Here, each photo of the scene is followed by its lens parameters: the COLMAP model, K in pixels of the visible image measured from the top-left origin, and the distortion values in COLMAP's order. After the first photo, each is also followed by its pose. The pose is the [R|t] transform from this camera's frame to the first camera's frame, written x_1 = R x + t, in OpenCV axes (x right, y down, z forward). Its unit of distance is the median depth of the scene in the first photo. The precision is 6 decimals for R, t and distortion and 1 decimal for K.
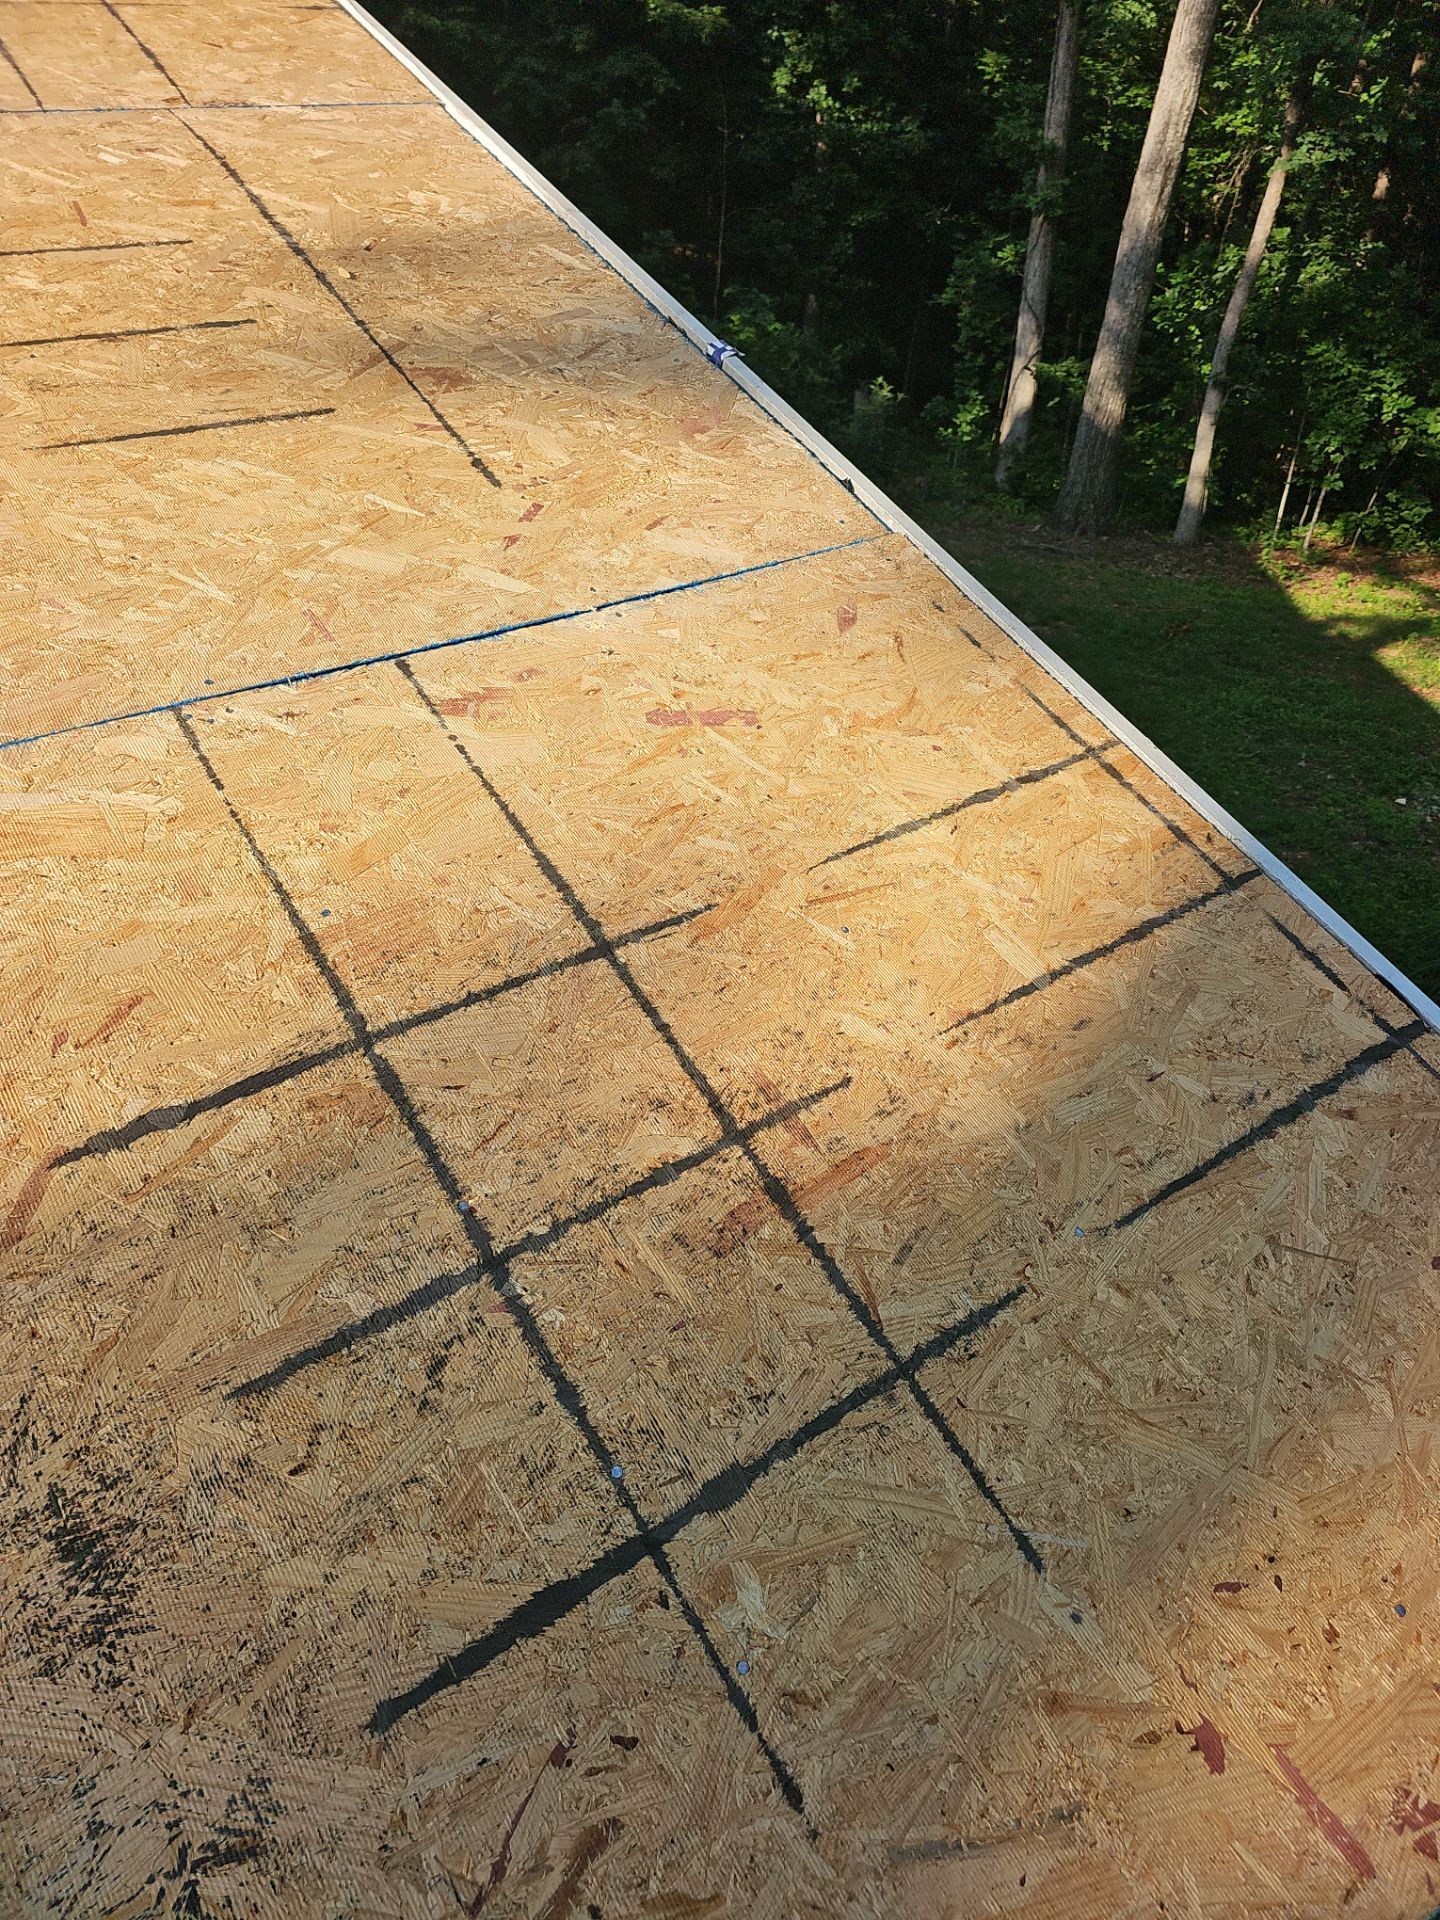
lens RADIAL K [[1234.6, 0, 720.0], [0, 1234.6, 960.0], [0, 0, 1]] dist [0.053632, -0.052087]
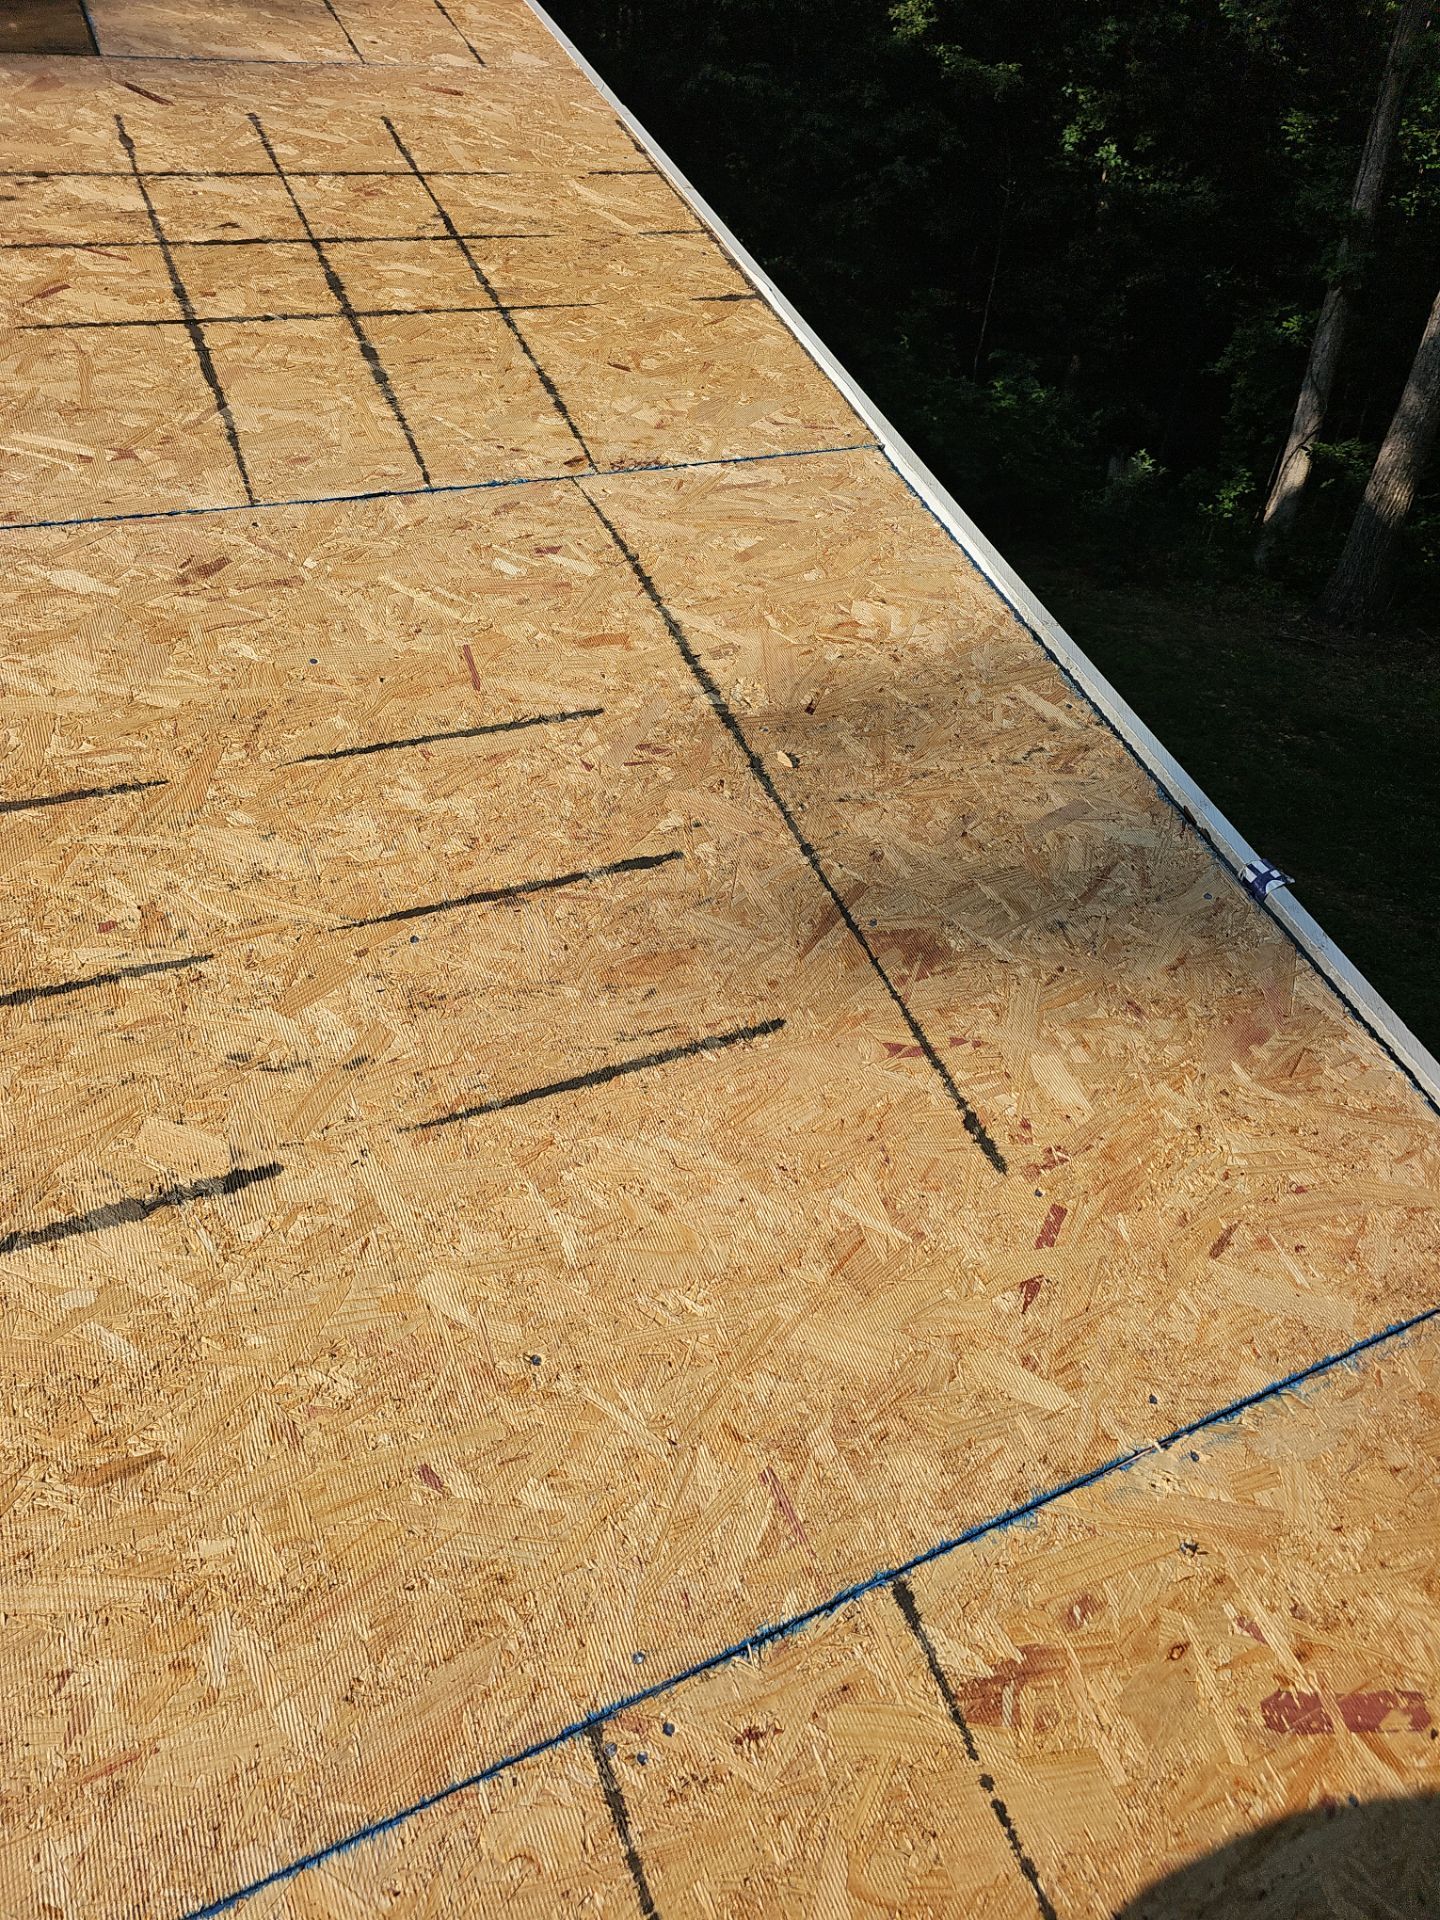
lens RADIAL K [[1234.6, 0, 720.0], [0, 1234.6, 960.0], [0, 0, 1]] dist [0.053632, -0.052087]
pose [[0.984572, 0.114274, -0.132513, -0.215189], [-0.116248, 0.993194, -0.007227, -0.398145], [0.130785, 0.022520, 0.991155, 0.223894]]
